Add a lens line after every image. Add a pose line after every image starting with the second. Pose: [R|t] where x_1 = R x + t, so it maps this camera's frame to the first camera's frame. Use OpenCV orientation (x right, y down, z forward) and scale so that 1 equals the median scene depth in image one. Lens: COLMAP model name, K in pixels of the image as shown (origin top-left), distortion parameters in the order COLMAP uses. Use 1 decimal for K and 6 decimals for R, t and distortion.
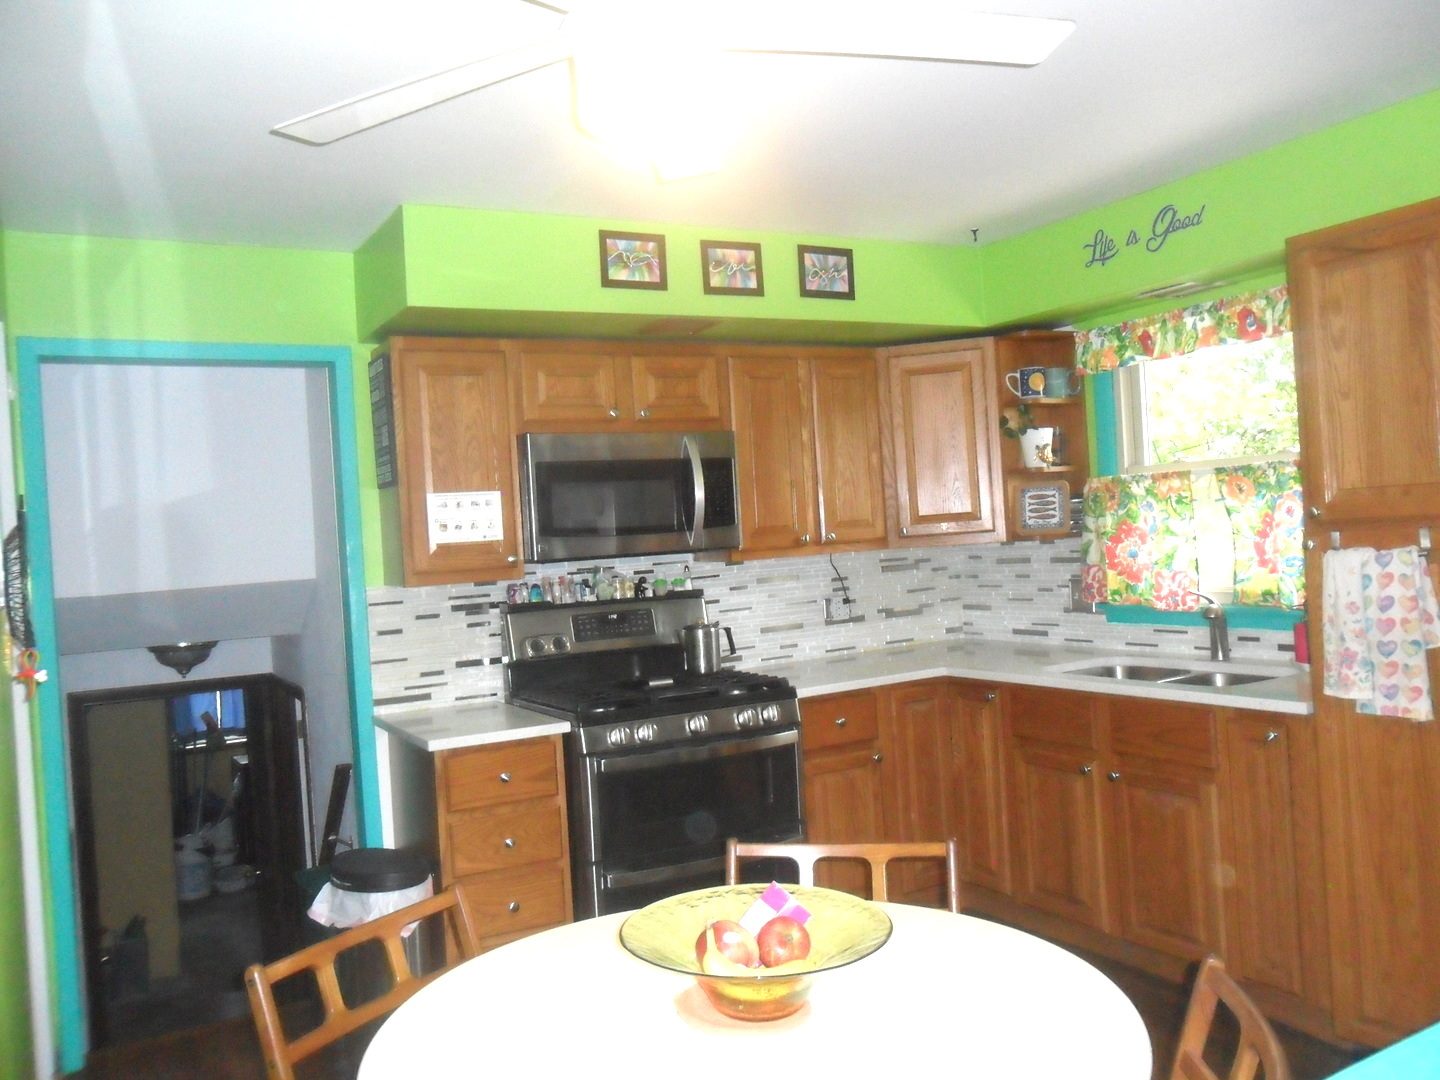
lens RADIAL K [[1182.7, 0, 728.3], [0, 1182.7, 537.1], [0, 0, 1]] dist [-0.029639, 0.026101]
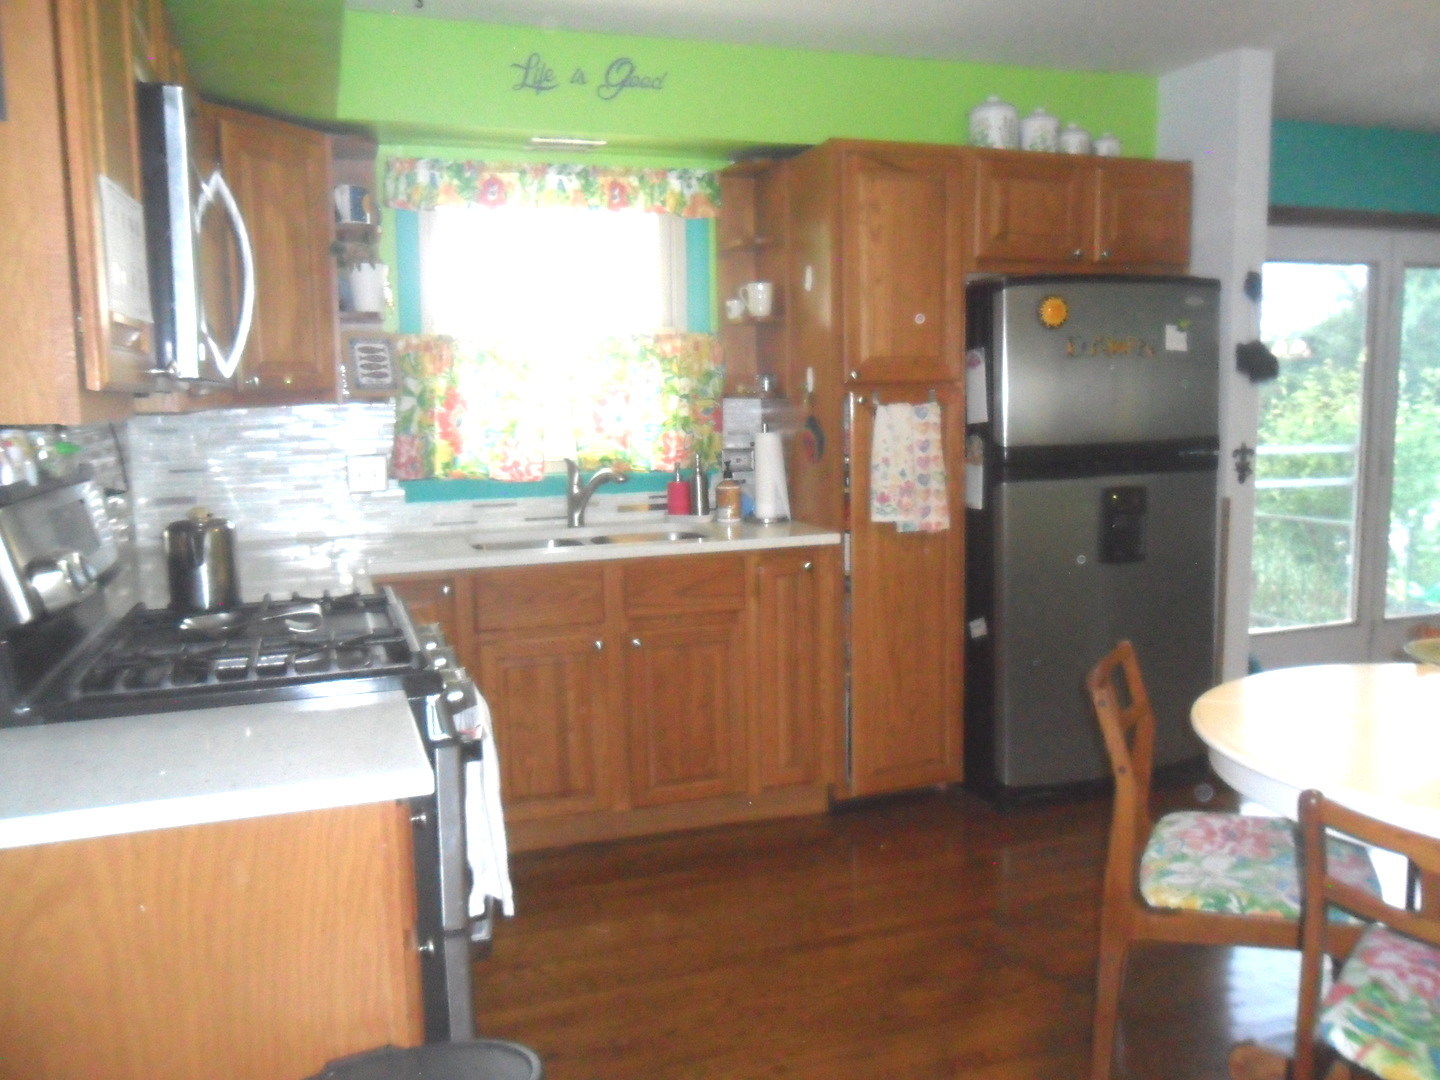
lens RADIAL K [[1182.7, 0, 727.4], [0, 1182.7, 546.3], [0, 0, 1]] dist [-0.029639, 0.026101]
pose [[0.183040, -0.066368, 0.980863, -0.563471], [0.011755, 0.997795, 0.065320, 0.057306], [-0.983035, -0.000426, 0.183417, 0.692909]]
